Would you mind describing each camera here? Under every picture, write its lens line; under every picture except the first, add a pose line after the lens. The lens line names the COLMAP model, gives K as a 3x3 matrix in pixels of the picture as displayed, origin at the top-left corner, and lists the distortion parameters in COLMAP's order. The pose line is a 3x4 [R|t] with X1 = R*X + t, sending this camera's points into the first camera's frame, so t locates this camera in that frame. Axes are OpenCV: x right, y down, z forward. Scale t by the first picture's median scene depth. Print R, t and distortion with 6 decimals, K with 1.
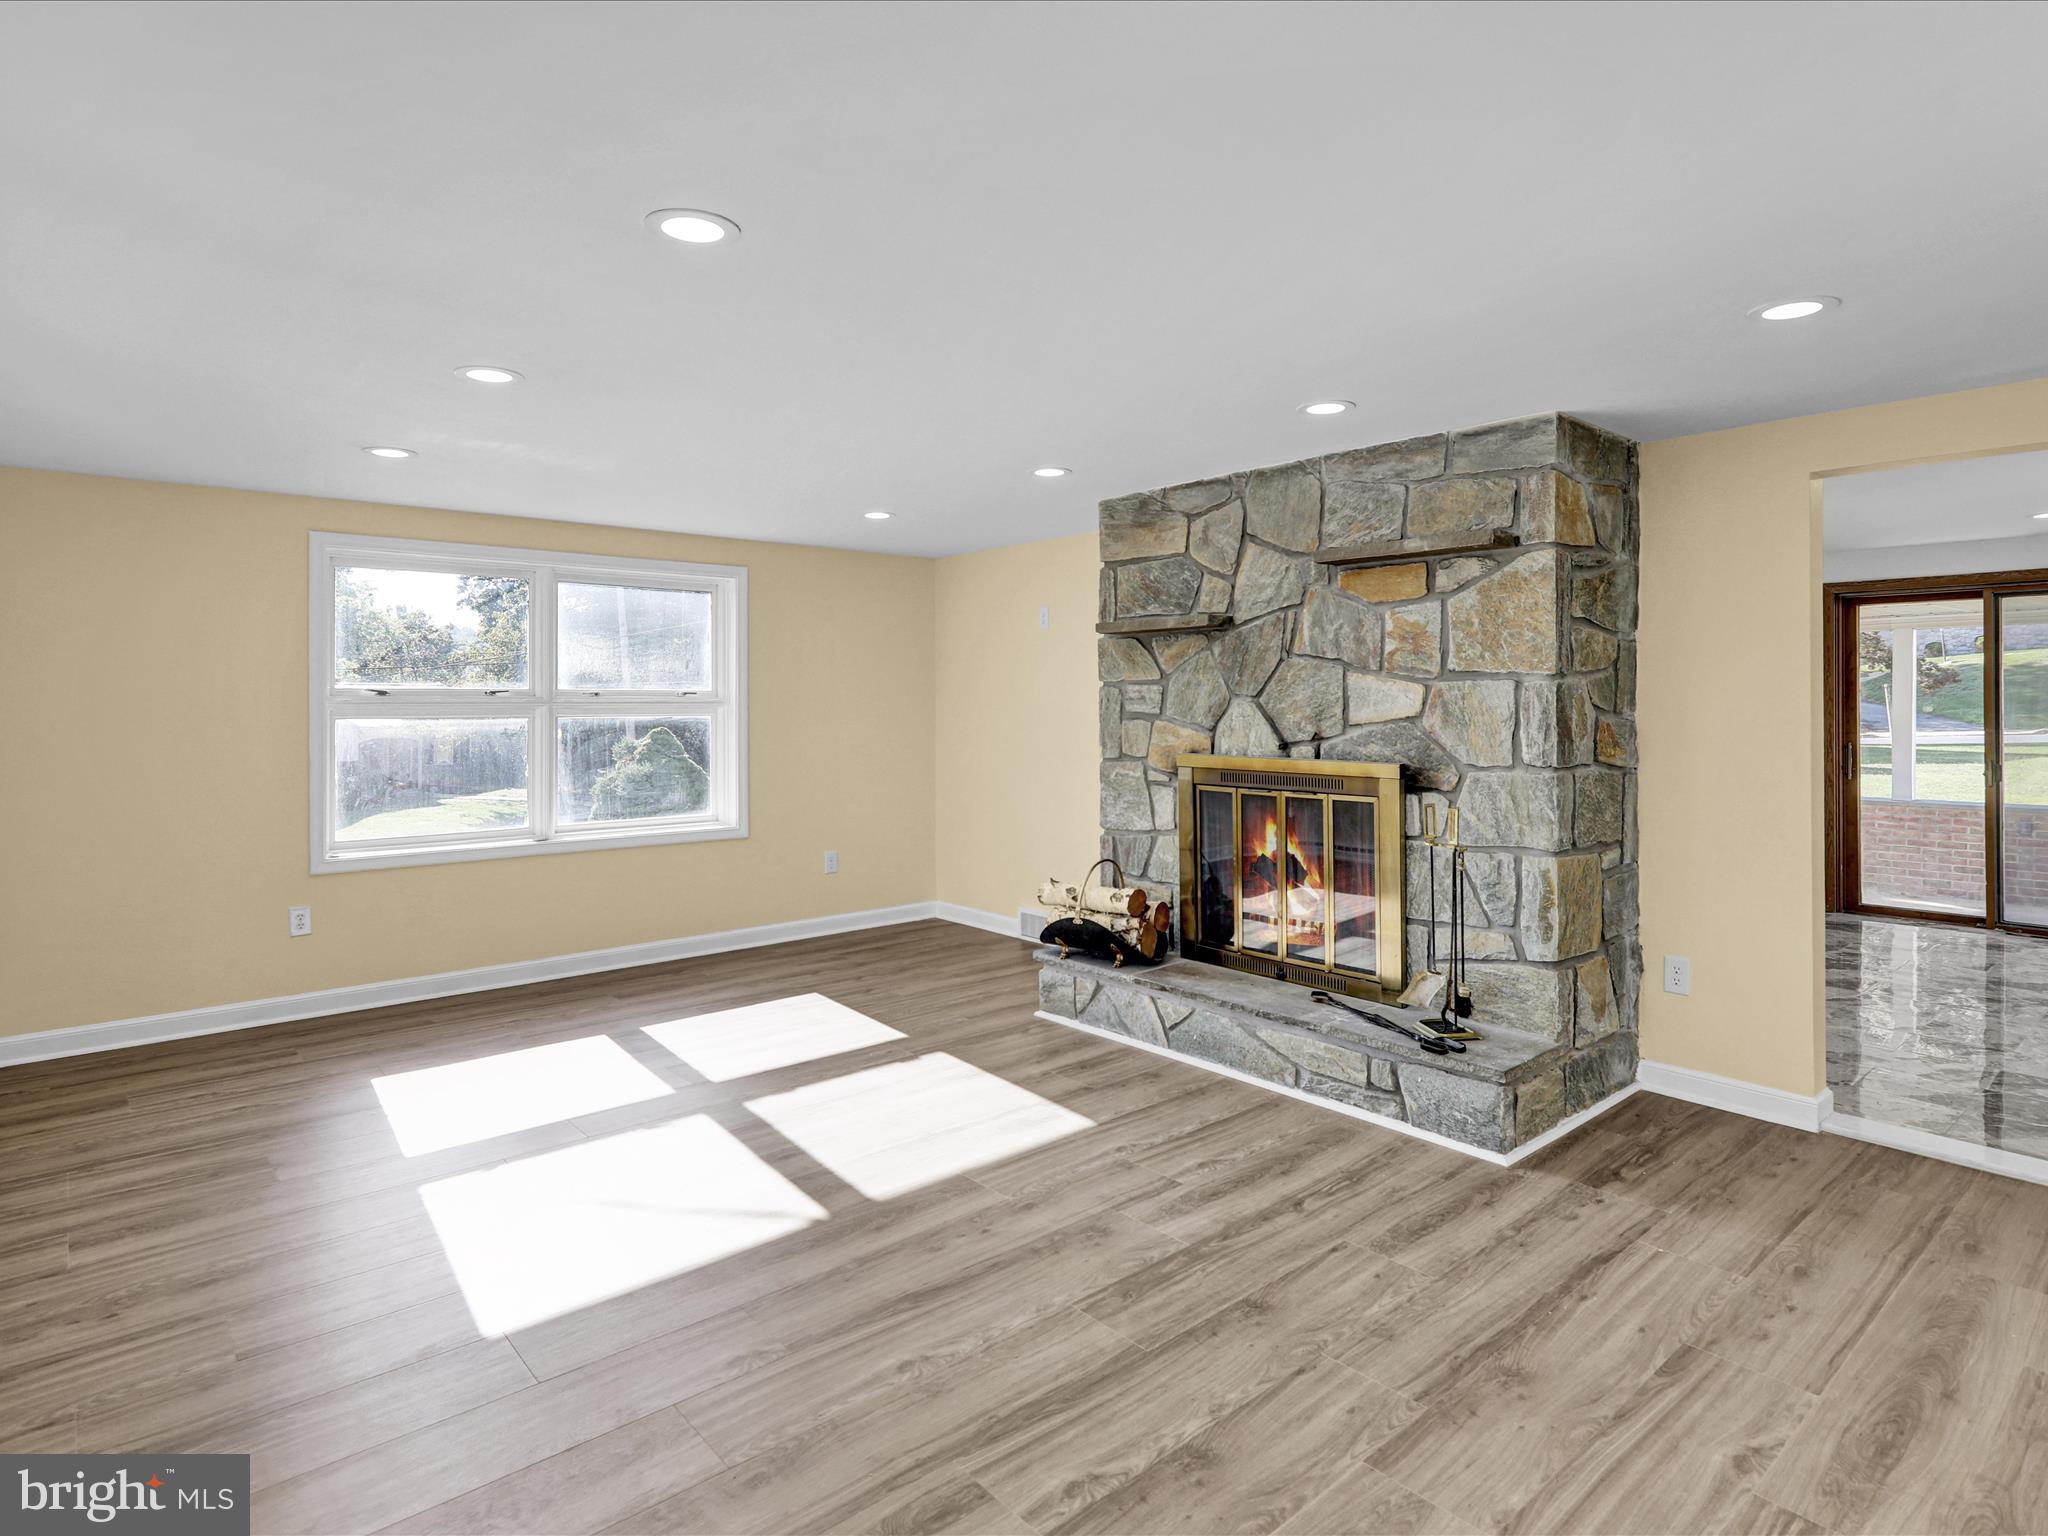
lens RADIAL K [[1118.3, 0, 1026.0], [0, 1118.3, 694.2], [0, 0, 1]] dist [-0.003029, -0.000760]
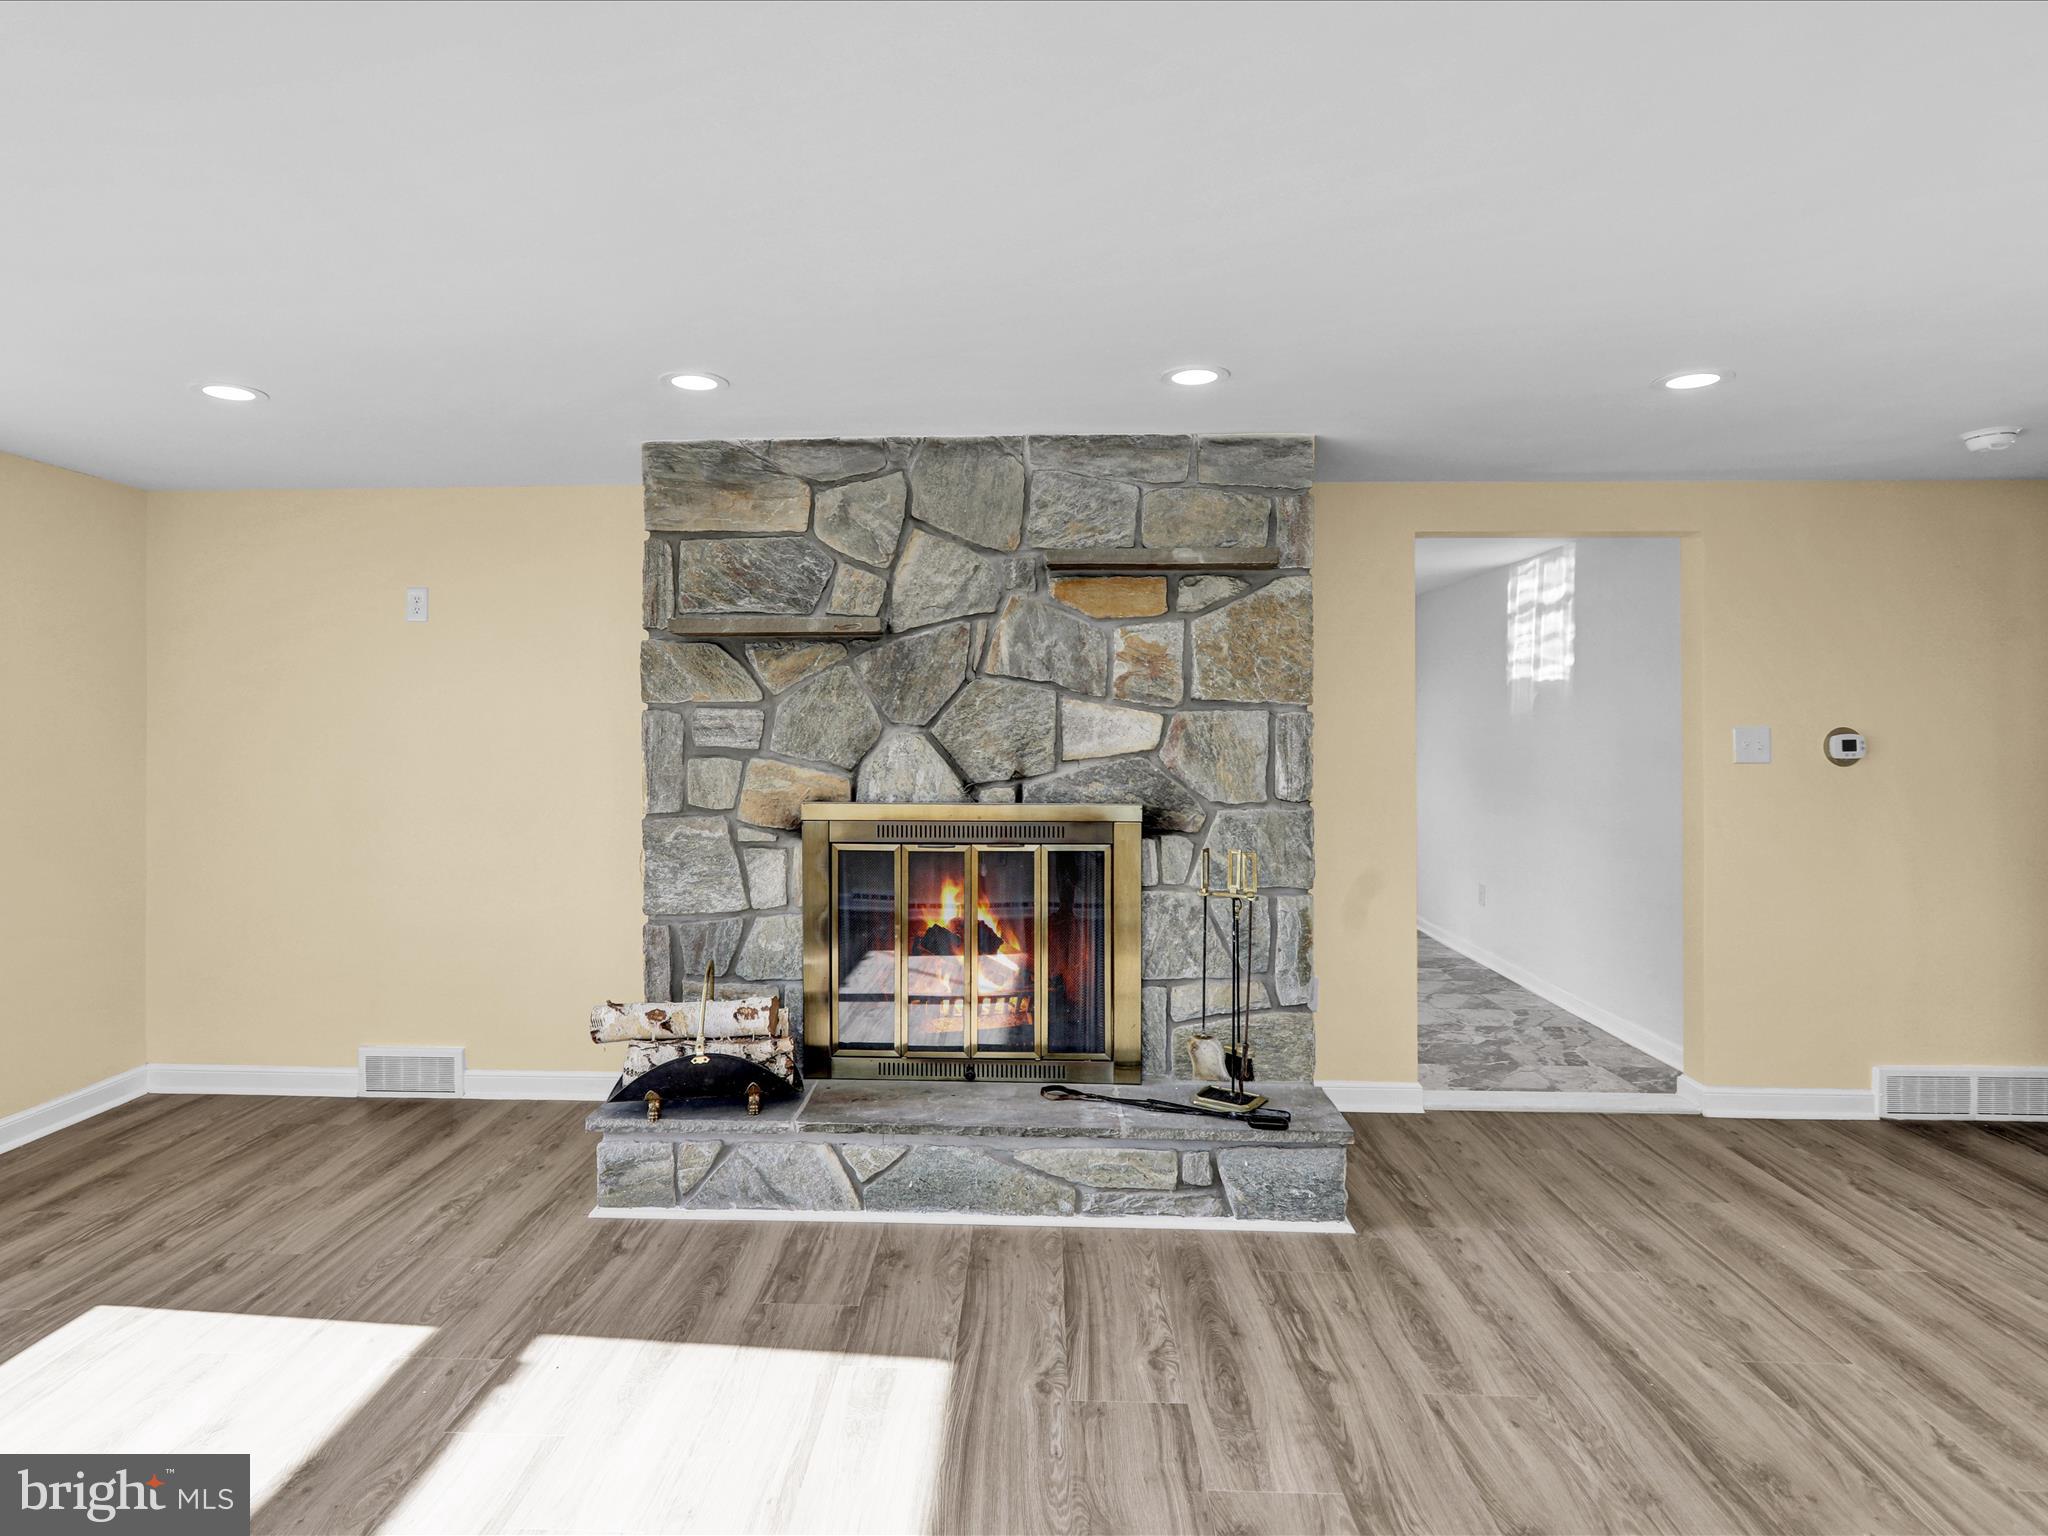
lens RADIAL K [[1119.3, 0, 991.4], [0, 1119.3, 726.1], [0, 0, 1]] dist [-0.002283, -0.000133]
pose [[0.684816, 0.007551, 0.728676, -0.367642], [-0.007319, 0.999967, -0.003484, 0.004780], [-0.728679, -0.002948, 0.684849, 0.467866]]
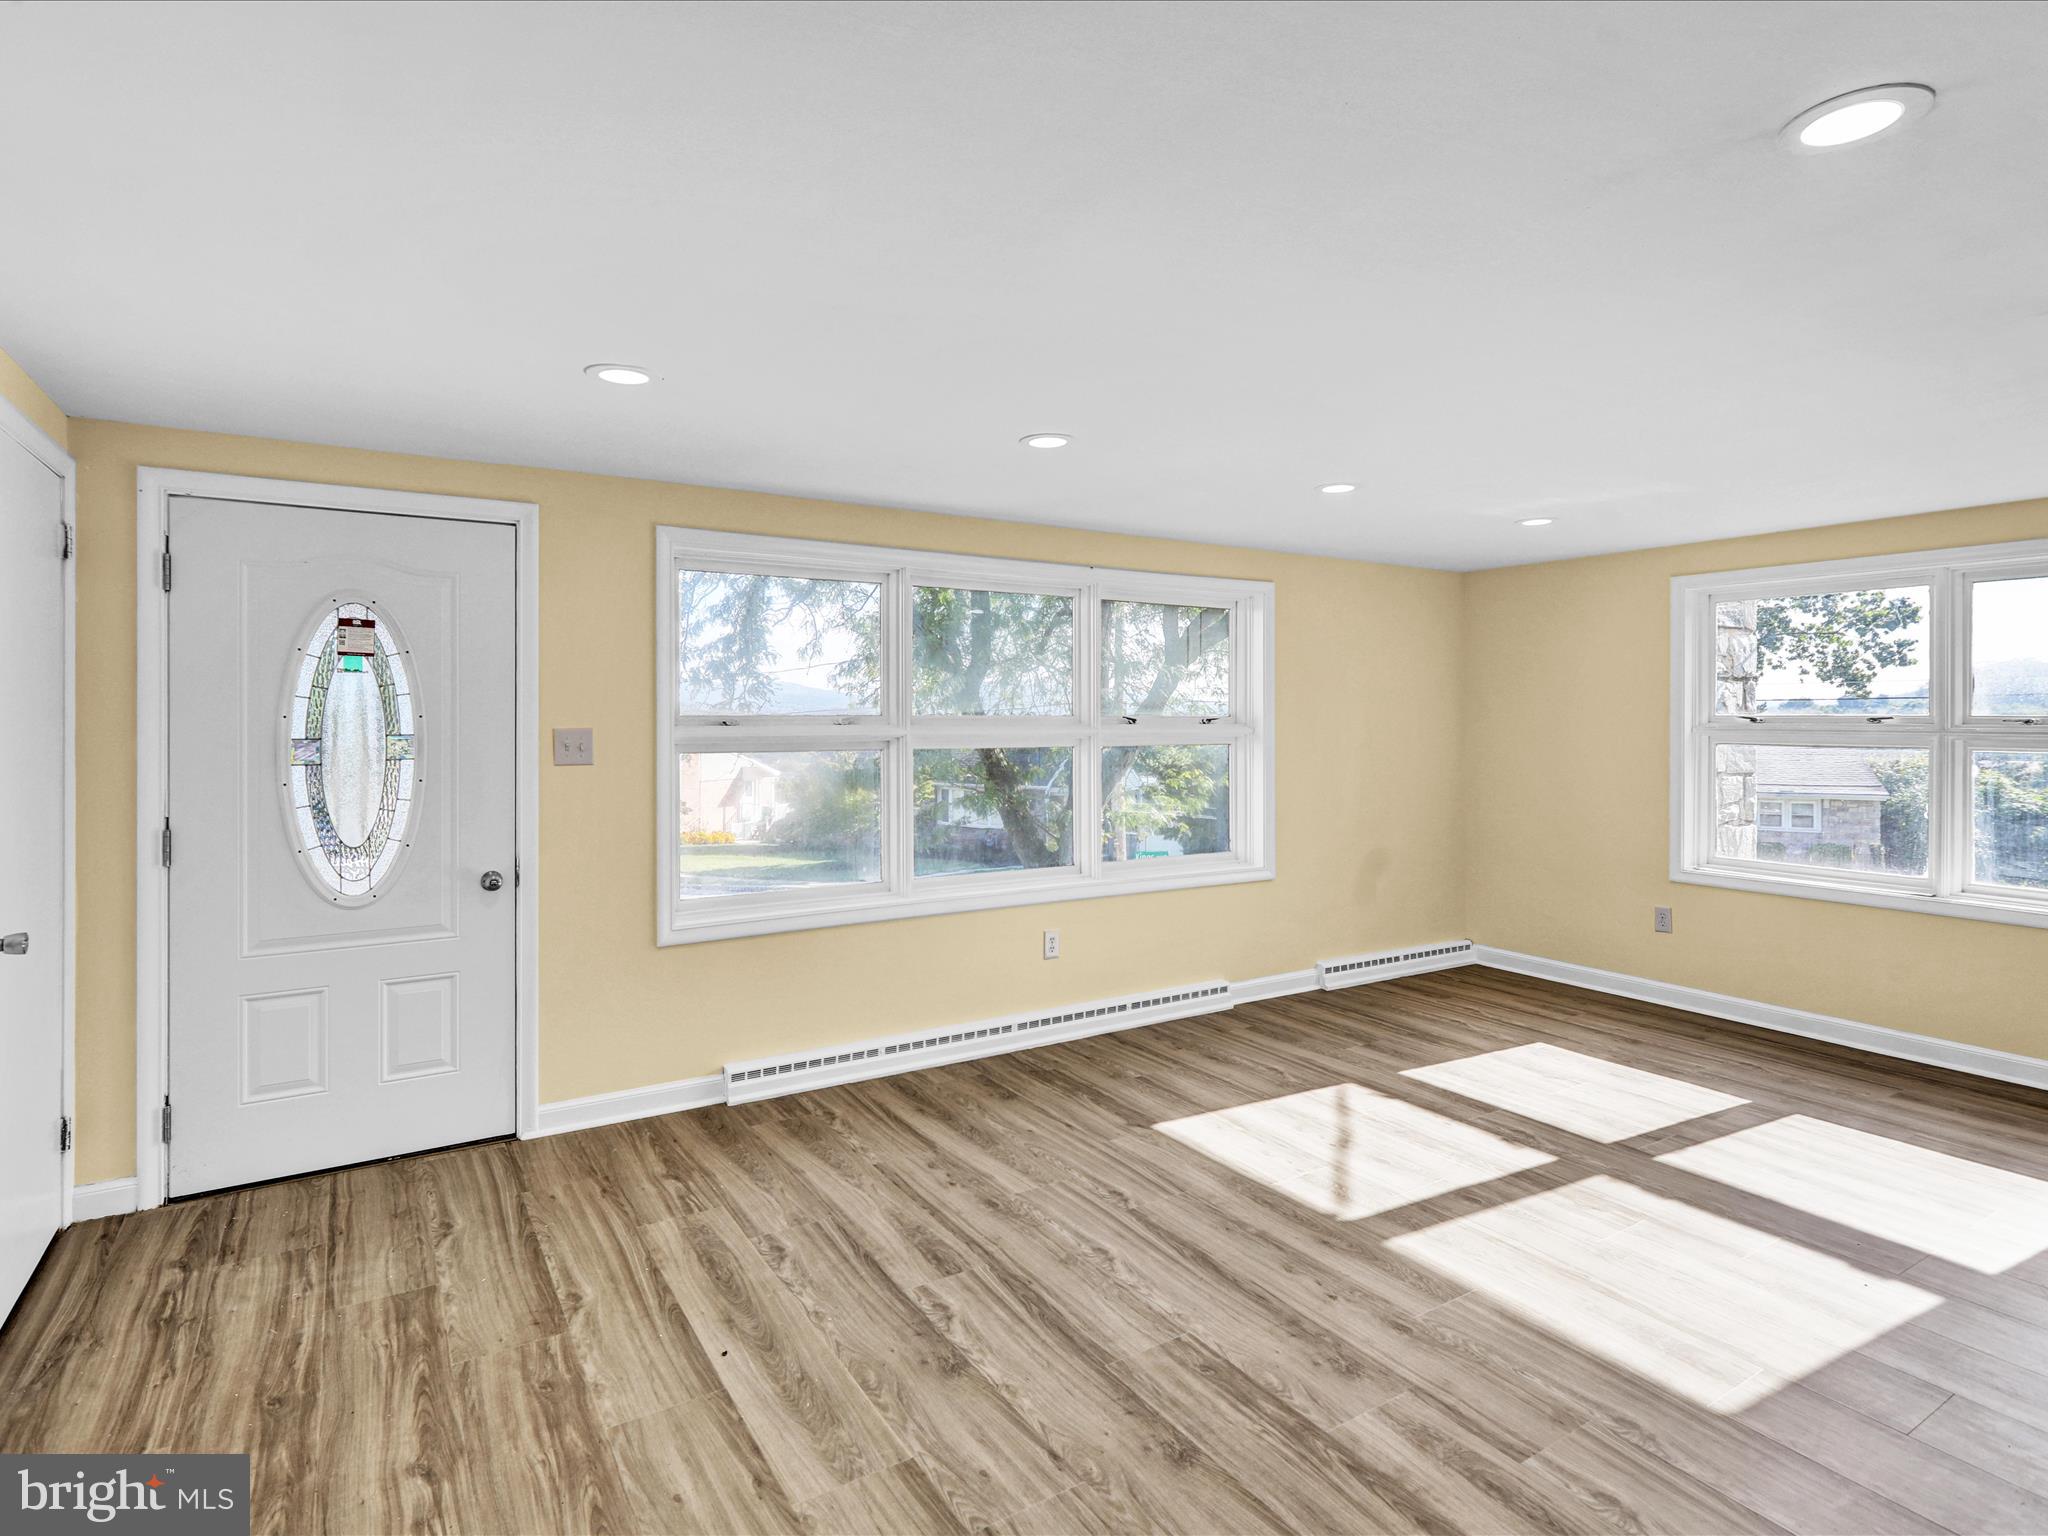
lens RADIAL K [[1067.0, 0, 1018.2], [0, 1067.0, 691.3], [0, 0, 1]] dist [-0.002351, -0.000337]
pose [[-0.154163, -0.019920, -0.987845, 0.648939], [0.004438, 0.999773, -0.020853, -0.012373], [0.988036, -0.007598, -0.154039, 0.625834]]
